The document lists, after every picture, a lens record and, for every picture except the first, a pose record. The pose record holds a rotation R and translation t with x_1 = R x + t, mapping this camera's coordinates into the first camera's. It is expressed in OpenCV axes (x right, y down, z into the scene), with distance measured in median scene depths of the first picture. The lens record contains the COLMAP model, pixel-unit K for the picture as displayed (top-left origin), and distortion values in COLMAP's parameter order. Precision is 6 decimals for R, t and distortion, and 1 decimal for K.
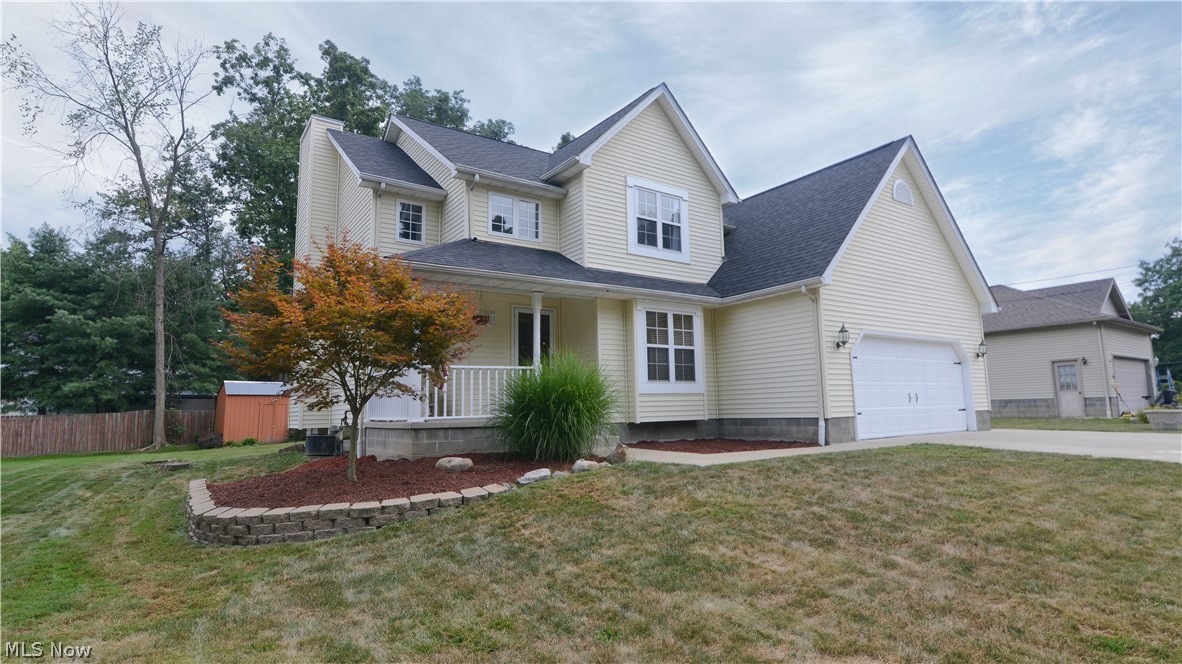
lens RADIAL K [[580.9, 0, 591.0], [0, 580.9, 332.0], [0, 0, 1]] dist [-0.017935, 0.000088]
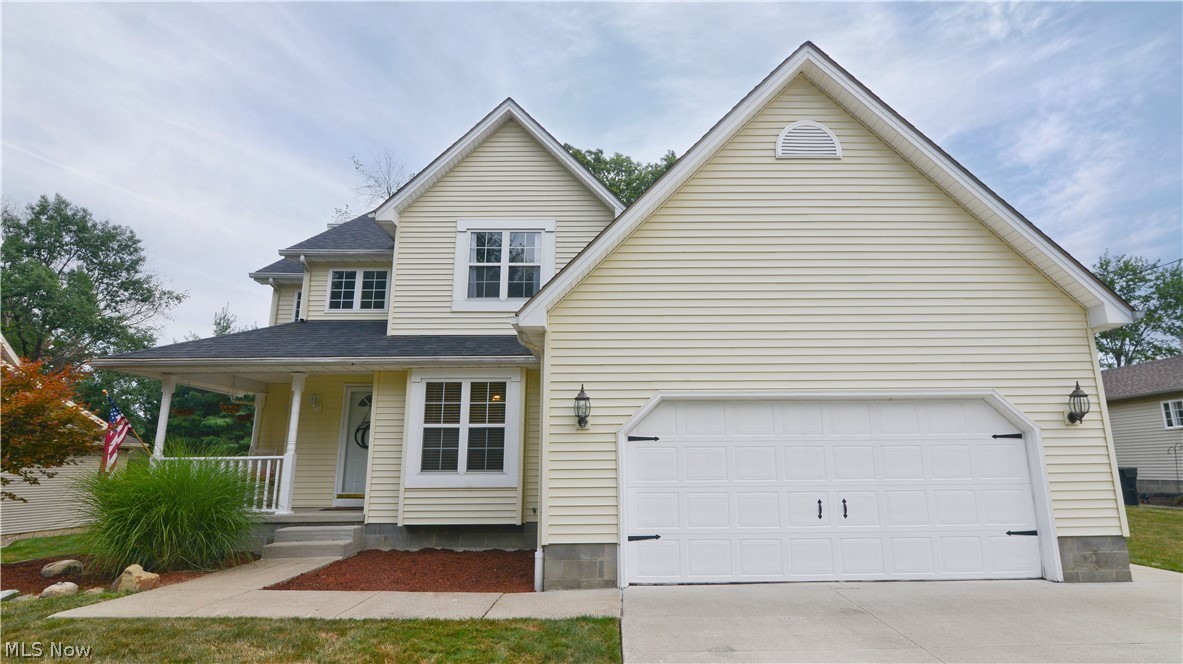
lens RADIAL K [[567.1, 0, 621.9], [0, 567.1, 340.6], [0, 0, 1]] dist [-0.016948, 0.000338]
pose [[0.837928, -0.104087, -0.535763, 0.725779], [0.062089, 0.993453, -0.095899, -0.001645], [0.542237, 0.047091, 0.838905, 0.474682]]
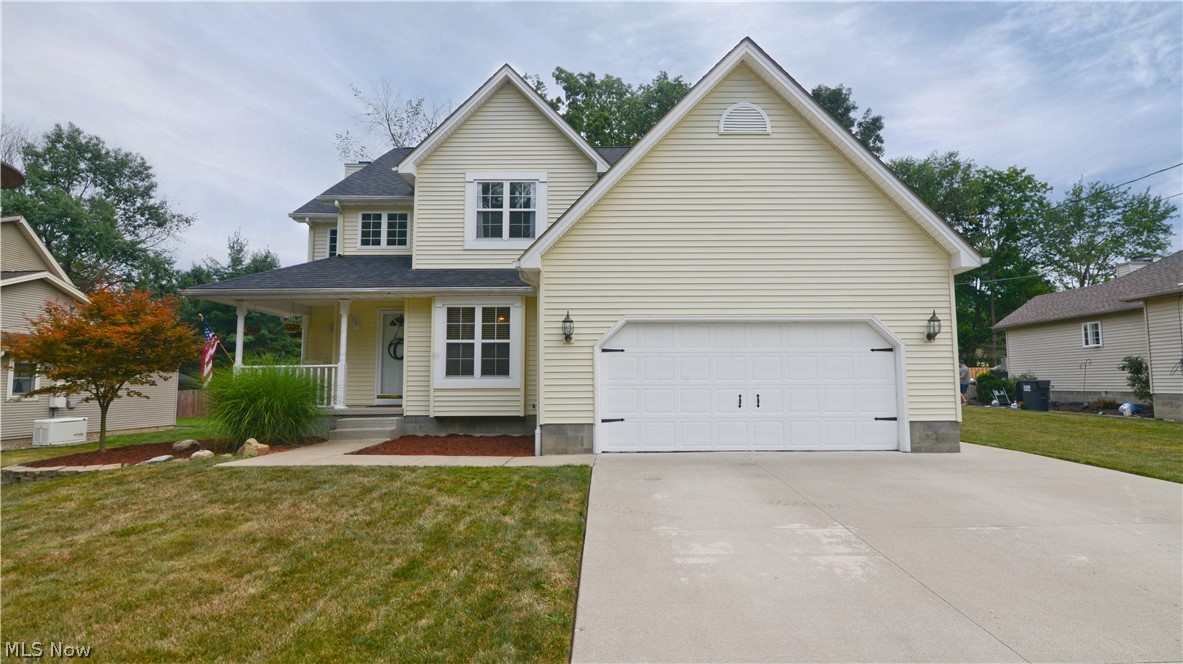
lens RADIAL K [[557.8, 0, 612.9], [0, 557.8, 331.1], [0, 0, 1]] dist [-0.015781, 0.000043]
pose [[0.834661, -0.033275, -0.549758, 0.848247], [0.059841, 0.997743, 0.030463, -0.006897], [0.547503, -0.058324, 0.834768, 0.333213]]
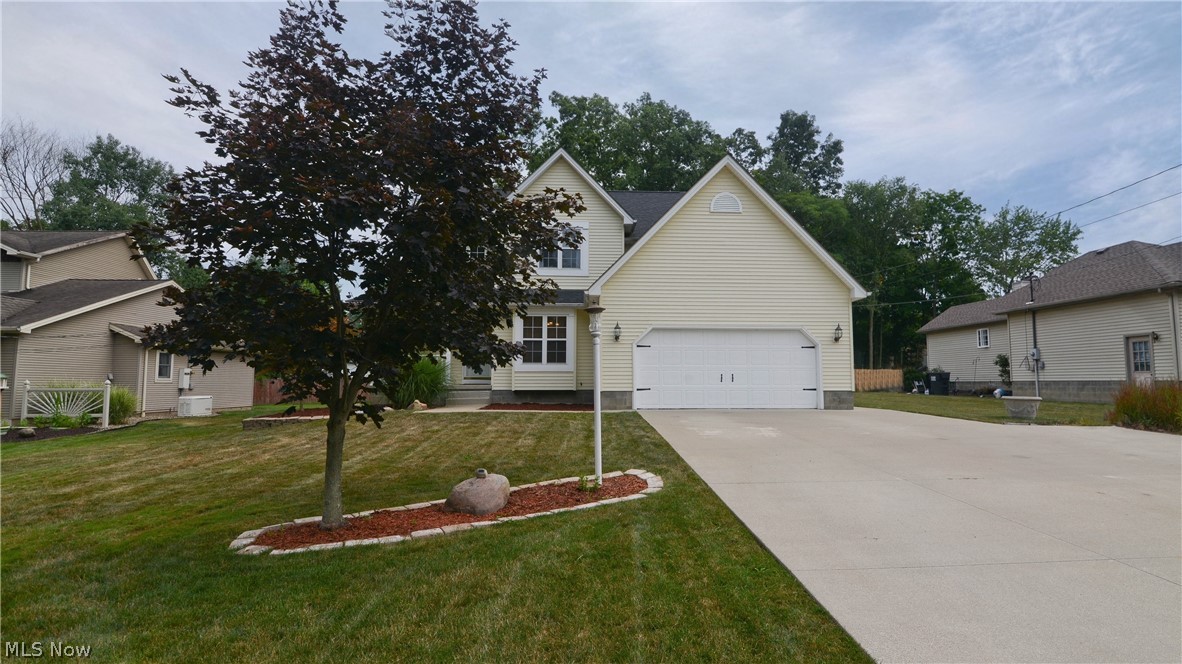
lens RADIAL K [[557.4, 0, 612.4], [0, 557.4, 331.1], [0, 0, 1]] dist [-0.015781, 0.000043]
pose [[0.860366, -0.022678, -0.509172, 0.992146], [0.048188, 0.998154, 0.036968, -0.038773], [0.507394, -0.056342, 0.859870, -0.113963]]
